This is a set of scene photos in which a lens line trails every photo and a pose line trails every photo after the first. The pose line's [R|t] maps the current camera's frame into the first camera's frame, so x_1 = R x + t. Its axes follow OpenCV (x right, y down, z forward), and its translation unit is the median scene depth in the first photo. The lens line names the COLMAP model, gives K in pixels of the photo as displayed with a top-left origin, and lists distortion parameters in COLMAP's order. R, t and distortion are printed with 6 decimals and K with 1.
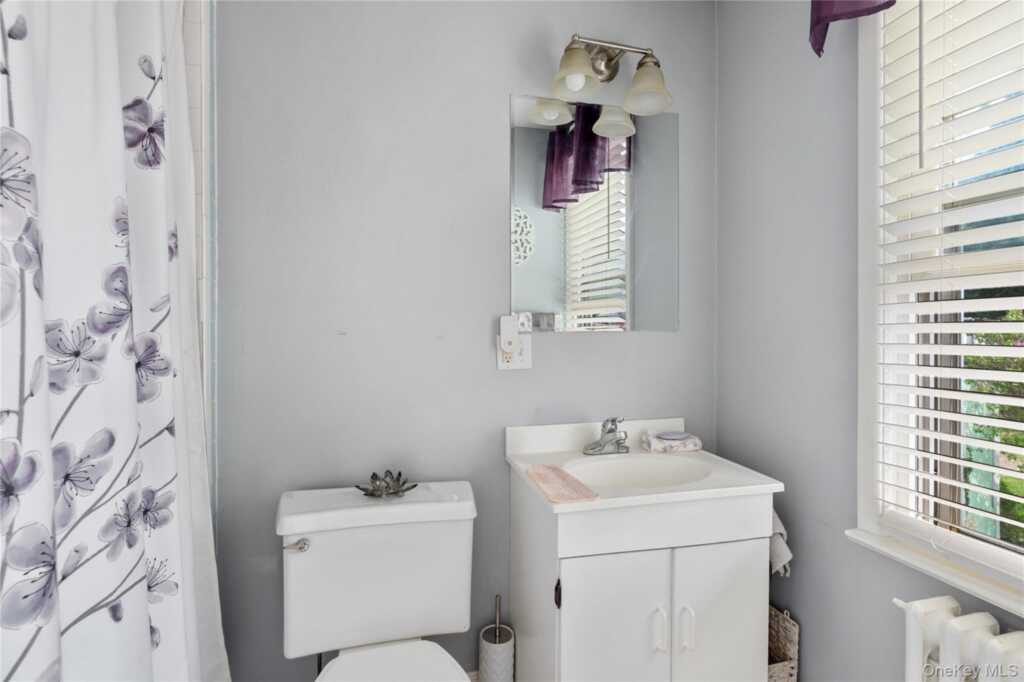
lens RADIAL K [[503.2, 0, 511.9], [0, 503.2, 338.8], [0, 0, 1]] dist [0.004566, -0.000225]
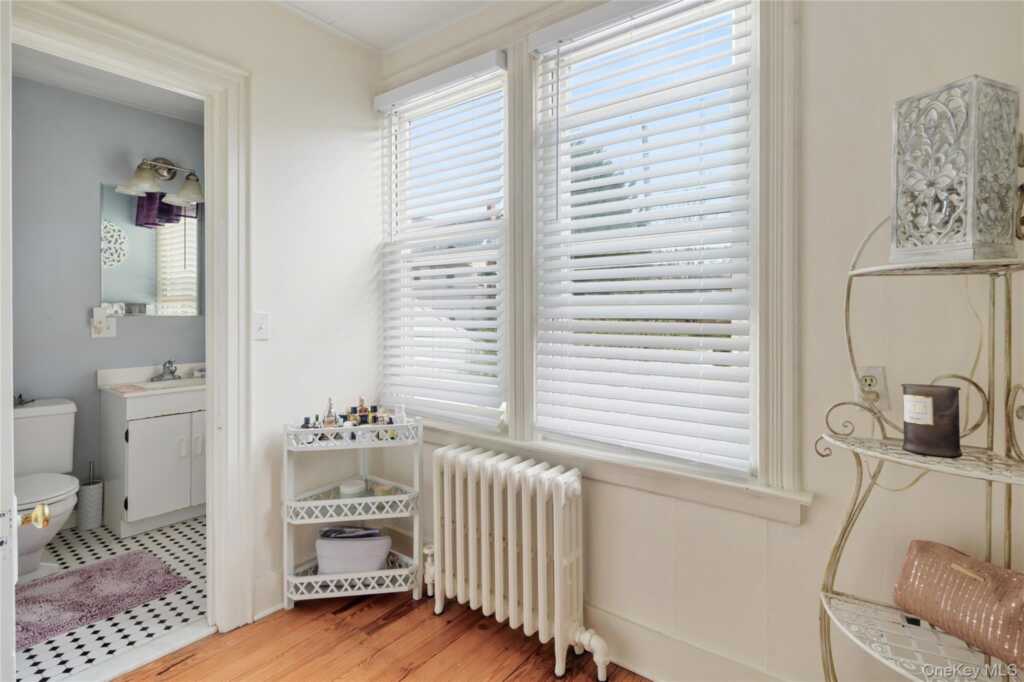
lens RADIAL K [[503.2, 0, 511.5], [0, 503.2, 316.6], [0, 0, 1]] dist [0.004566, -0.000225]
pose [[0.788345, -0.001576, 0.615231, 0.040650], [0.012536, 0.999830, -0.013503, 0.026744], [-0.615106, 0.018358, 0.788231, -1.192129]]
